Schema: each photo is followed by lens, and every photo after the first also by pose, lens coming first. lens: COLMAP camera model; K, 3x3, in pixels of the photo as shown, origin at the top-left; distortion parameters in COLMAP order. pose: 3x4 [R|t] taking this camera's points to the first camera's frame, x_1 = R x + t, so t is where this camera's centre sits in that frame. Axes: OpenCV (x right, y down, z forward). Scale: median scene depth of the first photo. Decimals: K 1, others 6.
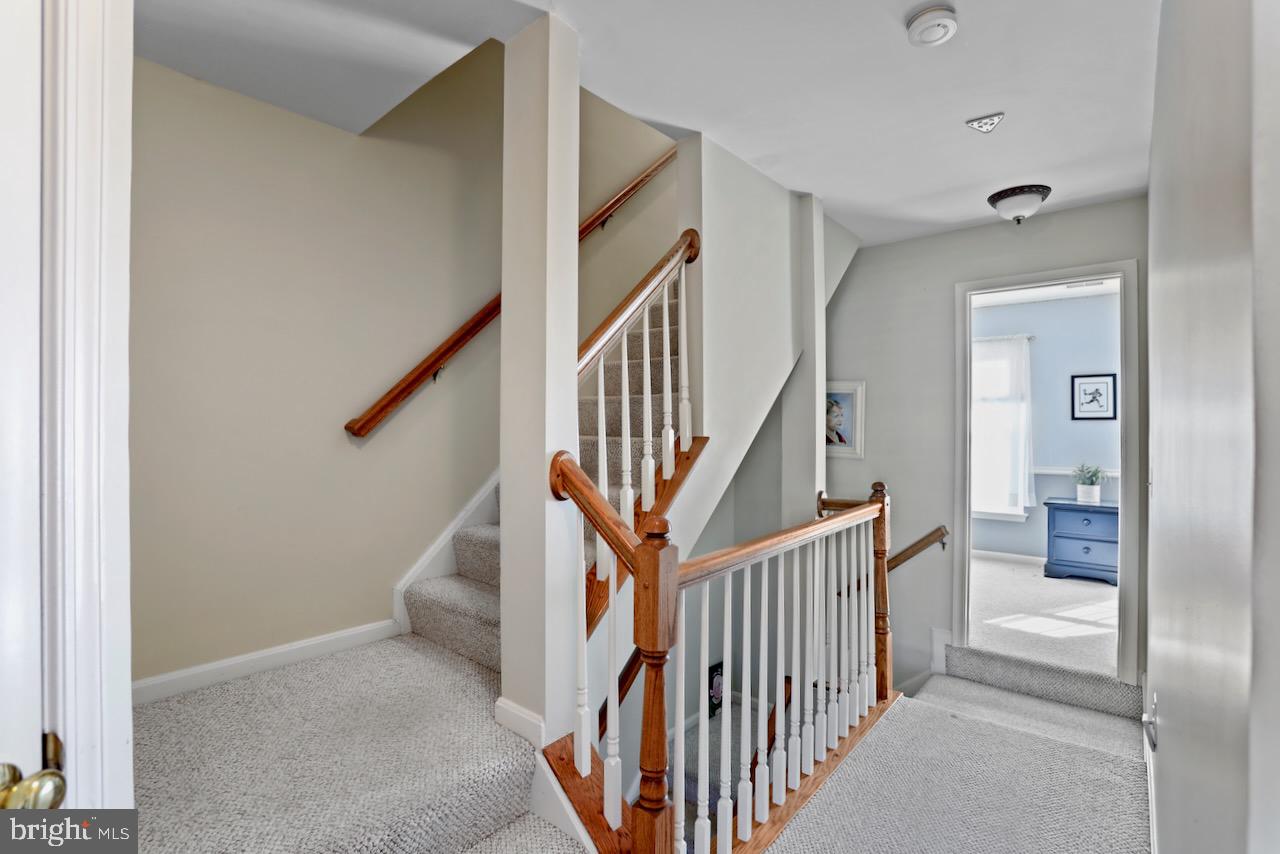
lens RADIAL K [[588.4, 0, 642.3], [0, 588.4, 426.3], [0, 0, 1]] dist [-0.029988, 0.000158]
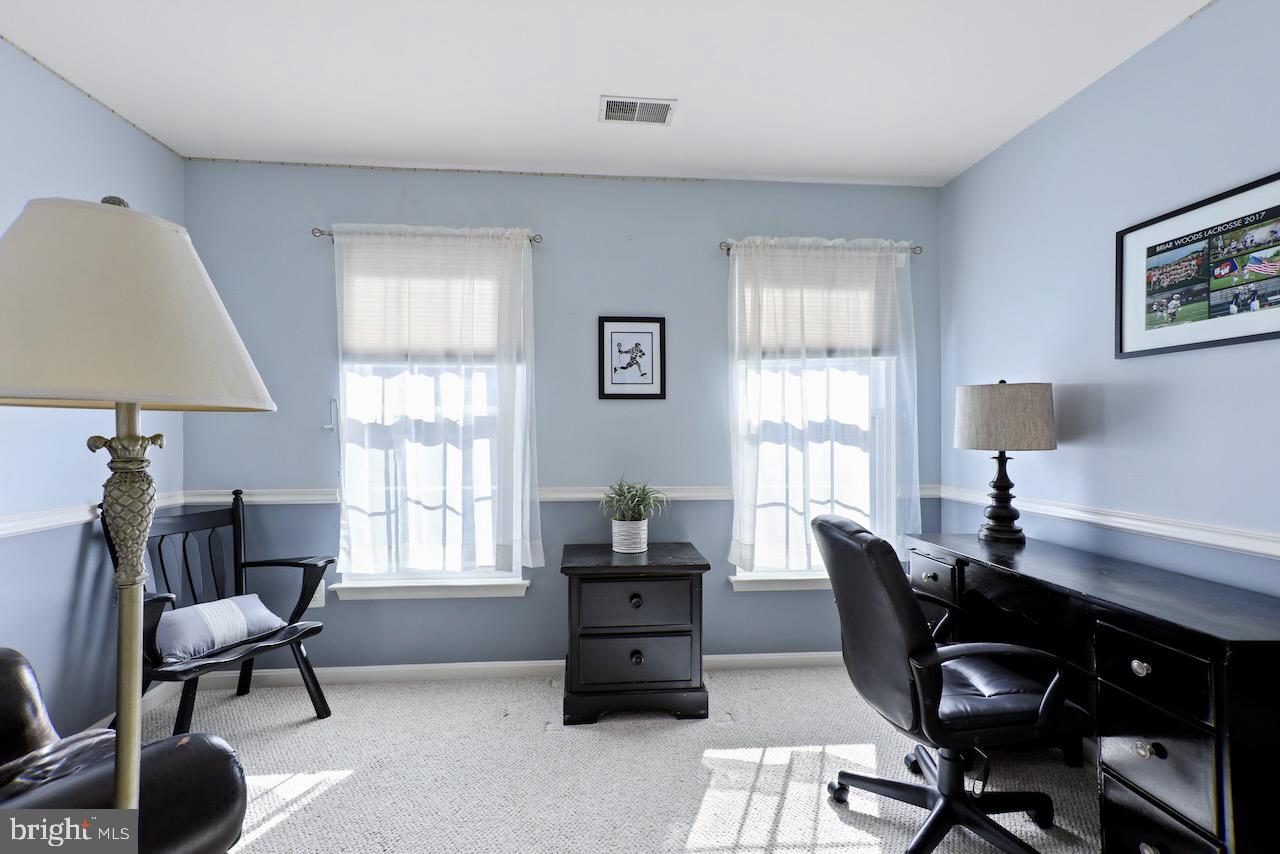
lens RADIAL K [[588.4, 0, 644.4], [0, 588.4, 427.6], [0, 0, 1]] dist [-0.029988, 0.000158]
pose [[0.705379, 0.001160, 0.708830, 0.387144], [-0.000682, 0.999999, -0.000958, 0.017377], [-0.708830, 0.000192, 0.705379, 0.590930]]
